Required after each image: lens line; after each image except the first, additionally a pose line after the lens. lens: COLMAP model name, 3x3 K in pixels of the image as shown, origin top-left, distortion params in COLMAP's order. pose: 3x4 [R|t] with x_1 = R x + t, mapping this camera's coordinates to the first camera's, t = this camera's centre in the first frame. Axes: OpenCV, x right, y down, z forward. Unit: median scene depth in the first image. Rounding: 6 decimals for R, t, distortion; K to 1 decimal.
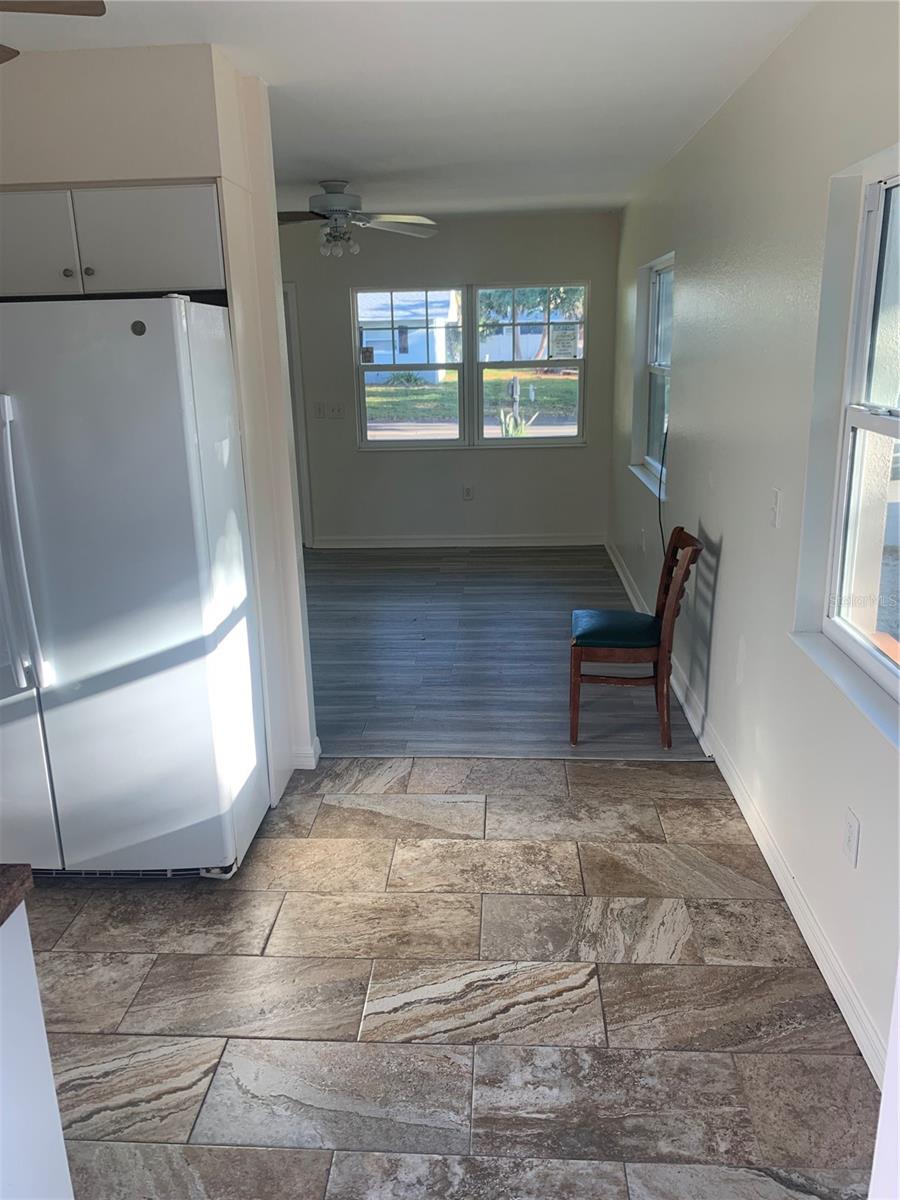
lens RADIAL K [[916.5, 0, 447.5], [0, 916.5, 594.4], [0, 0, 1]] dist [0.028329, -0.024346]
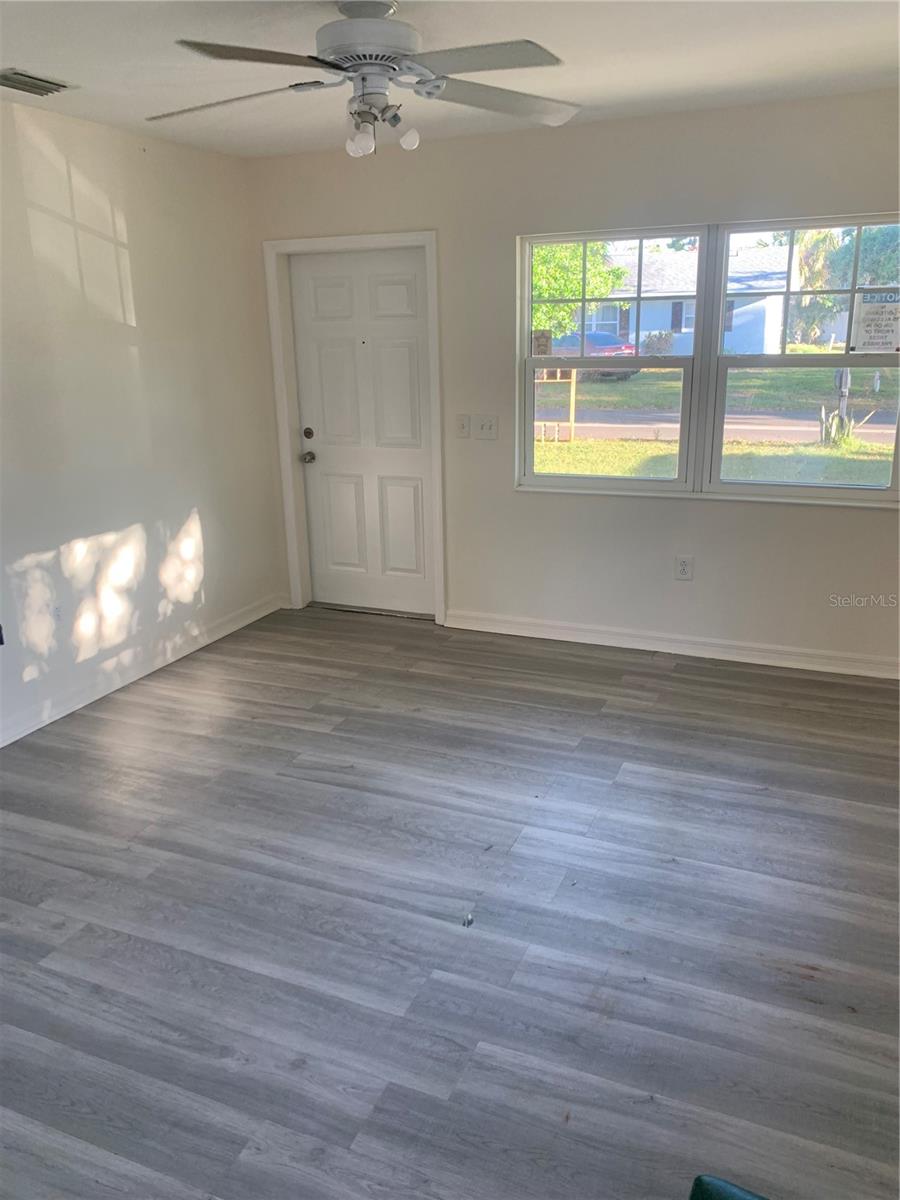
lens RADIAL K [[916.5, 0, 447.5], [0, 916.5, 594.4], [0, 0, 1]] dist [0.028329, -0.024346]
pose [[0.939602, 0.102405, -0.326591, 0.079341], [-0.094461, 0.994719, 0.040136, -0.107937], [0.328977, -0.006862, 0.944313, 0.381163]]
